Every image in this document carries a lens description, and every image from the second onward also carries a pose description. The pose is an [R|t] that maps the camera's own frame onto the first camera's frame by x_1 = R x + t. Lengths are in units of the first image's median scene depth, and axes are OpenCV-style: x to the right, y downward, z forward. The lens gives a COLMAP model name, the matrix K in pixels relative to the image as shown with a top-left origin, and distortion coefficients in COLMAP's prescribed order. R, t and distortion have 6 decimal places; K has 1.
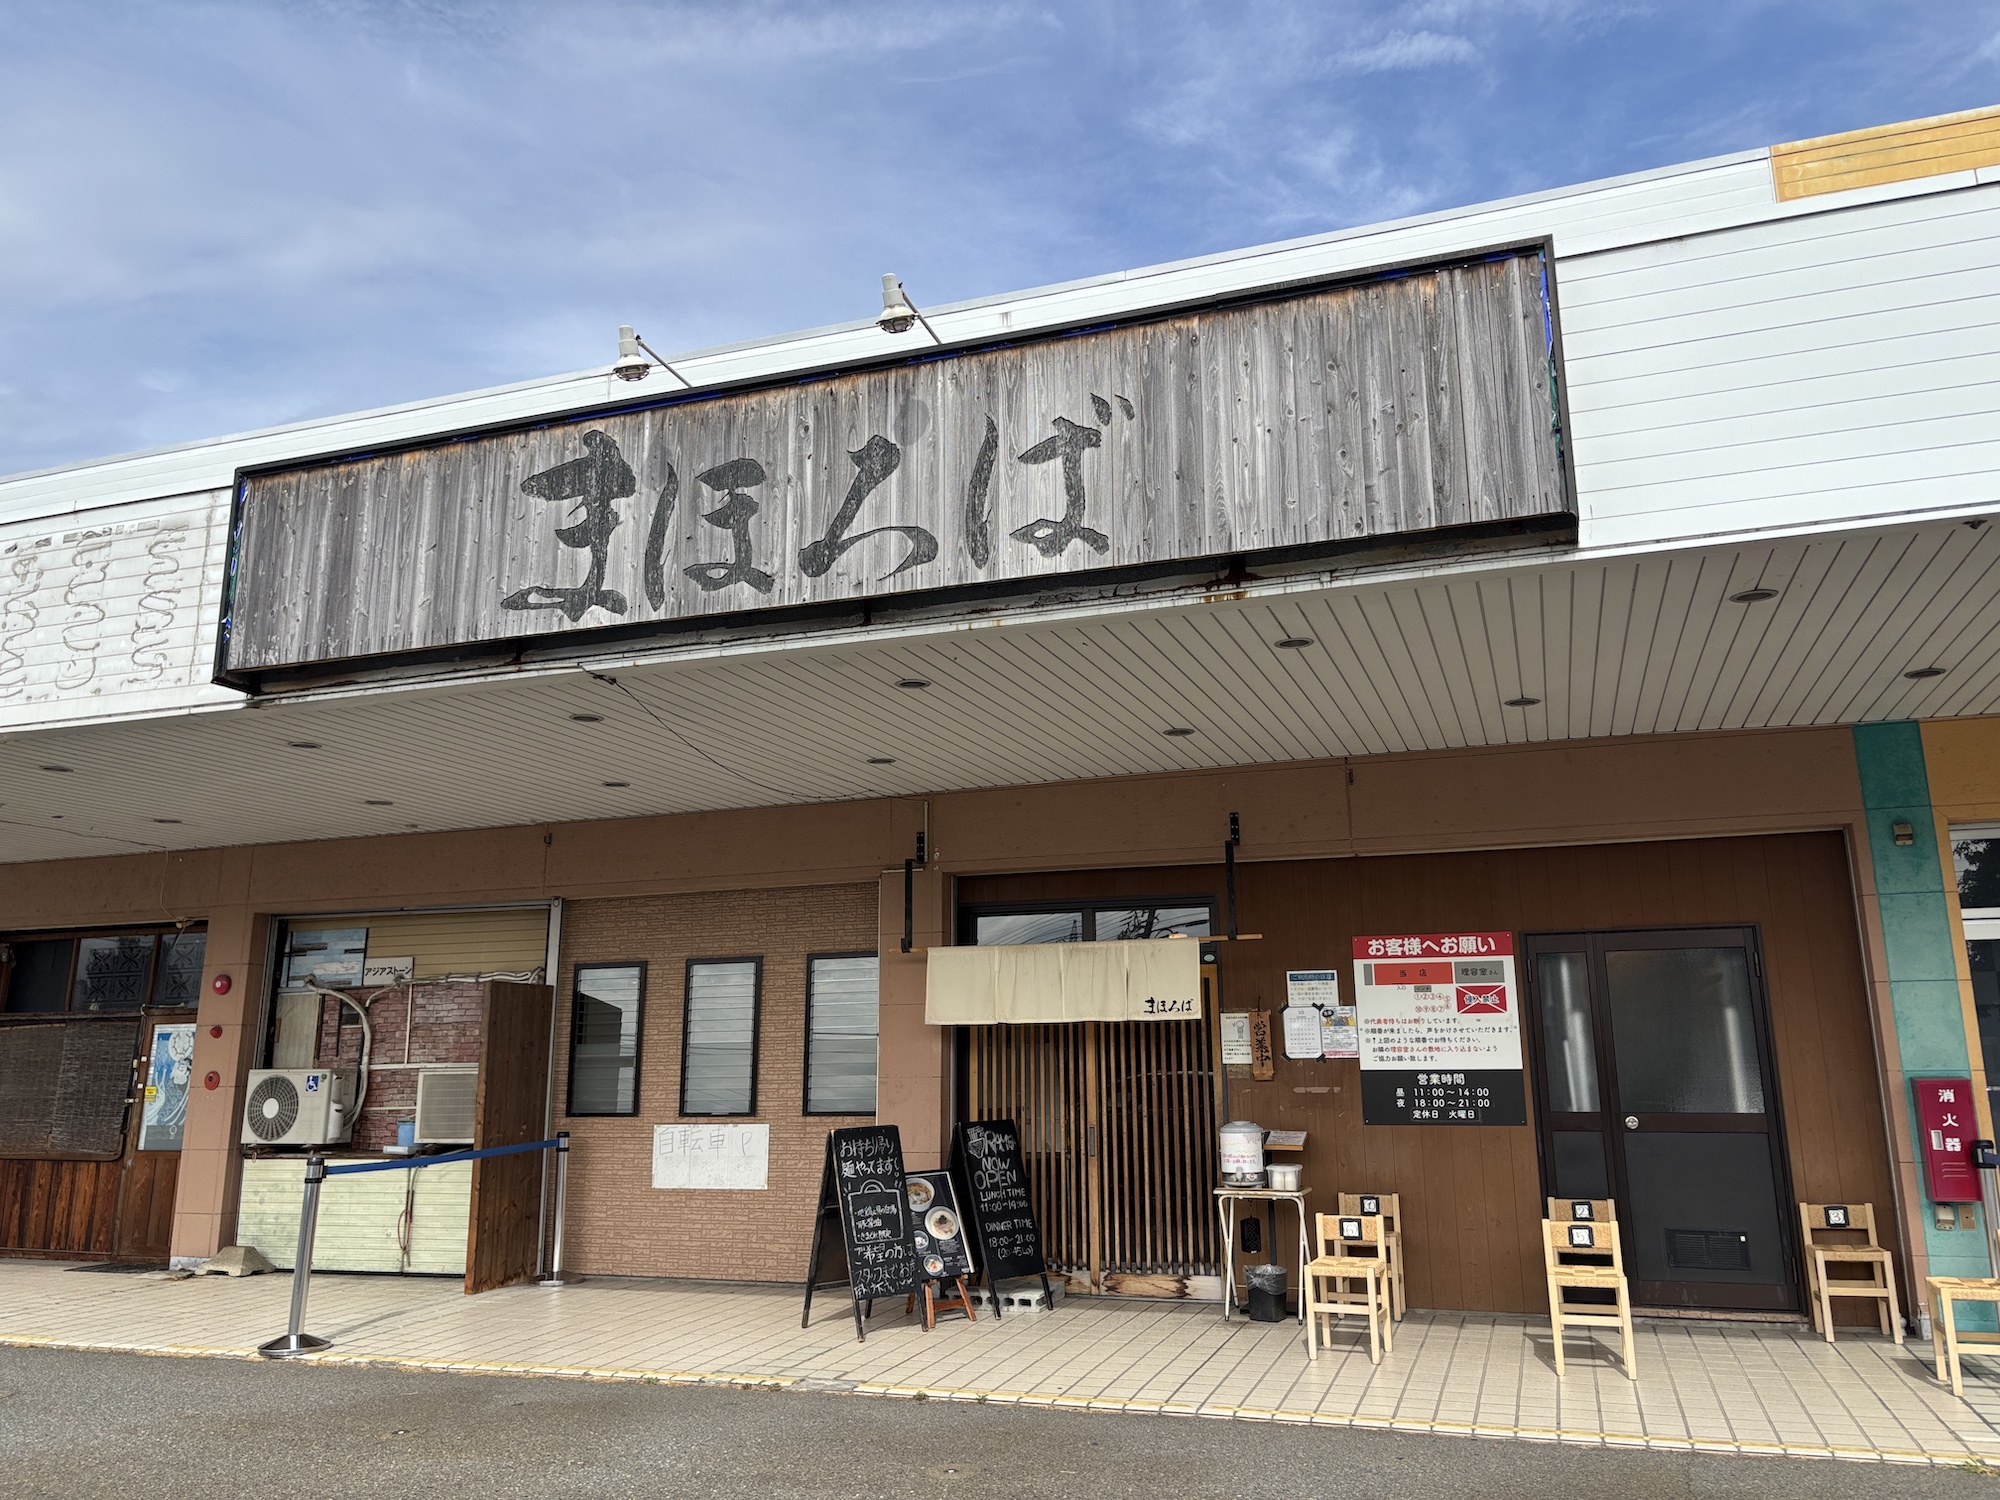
lens RADIAL K [[1514.9, 0, 1000.0], [0, 1514.9, 750.0], [0, 0, 1]] dist [0.023955, 0.008415]
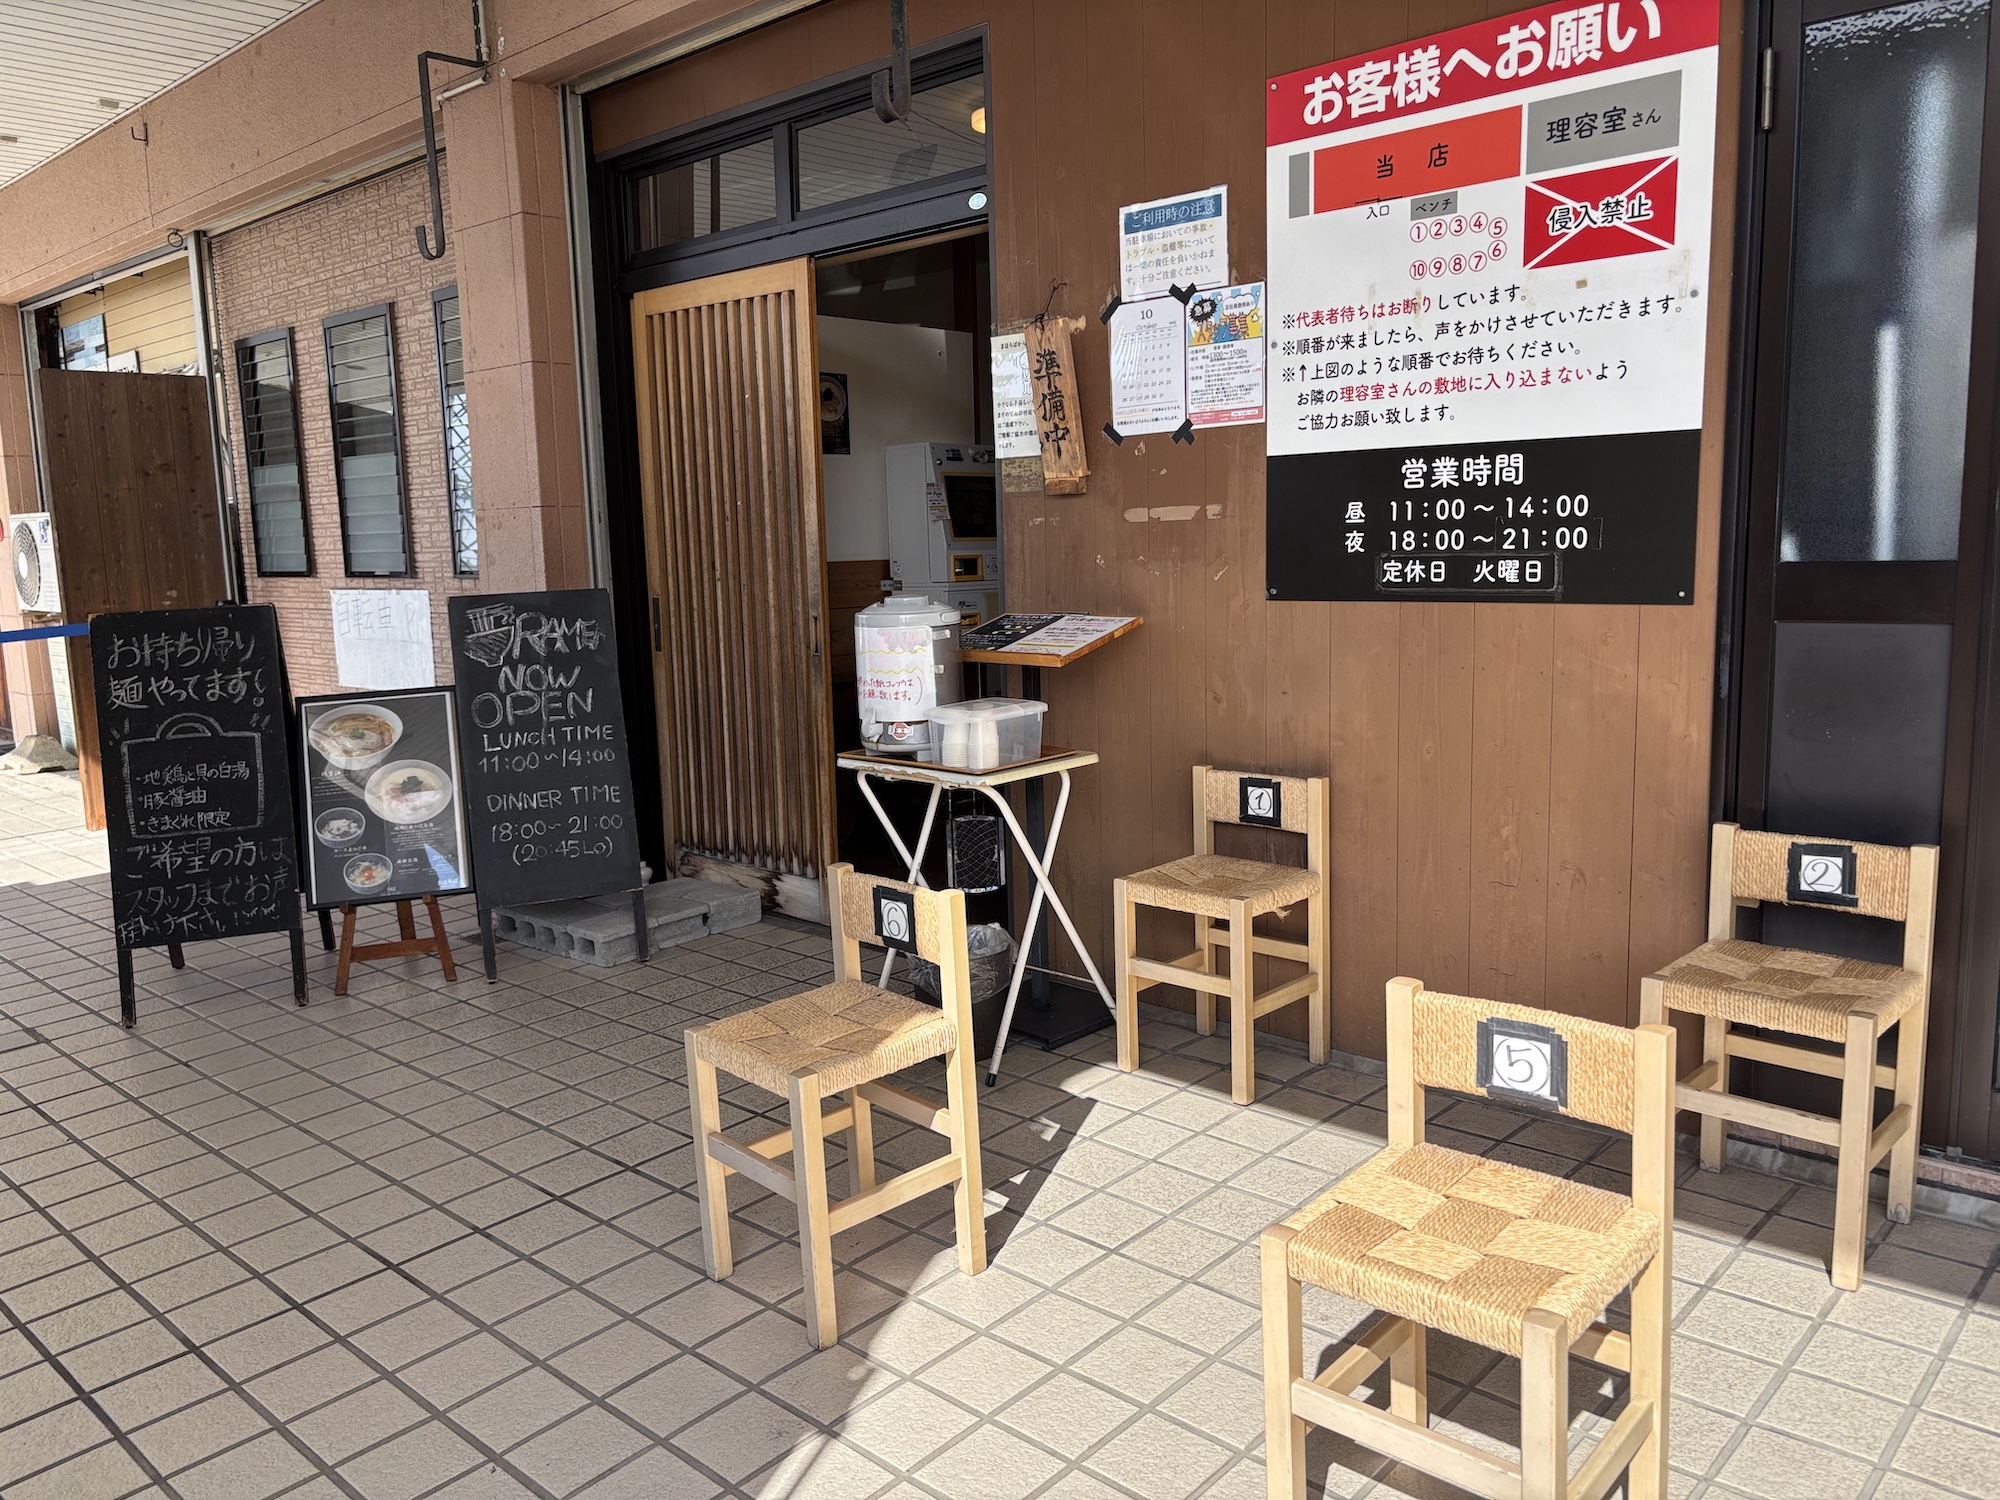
lens RADIAL K [[1514.9, 0, 1000.0], [0, 1514.9, 750.0], [0, 0, 1]] dist [0.023955, 0.008415]
pose [[0.916572, 0.039810, -0.397883, 0.331422], [0.104734, 0.936394, 0.334959, 0.148161], [0.385910, -0.348686, 0.854103, 0.638677]]
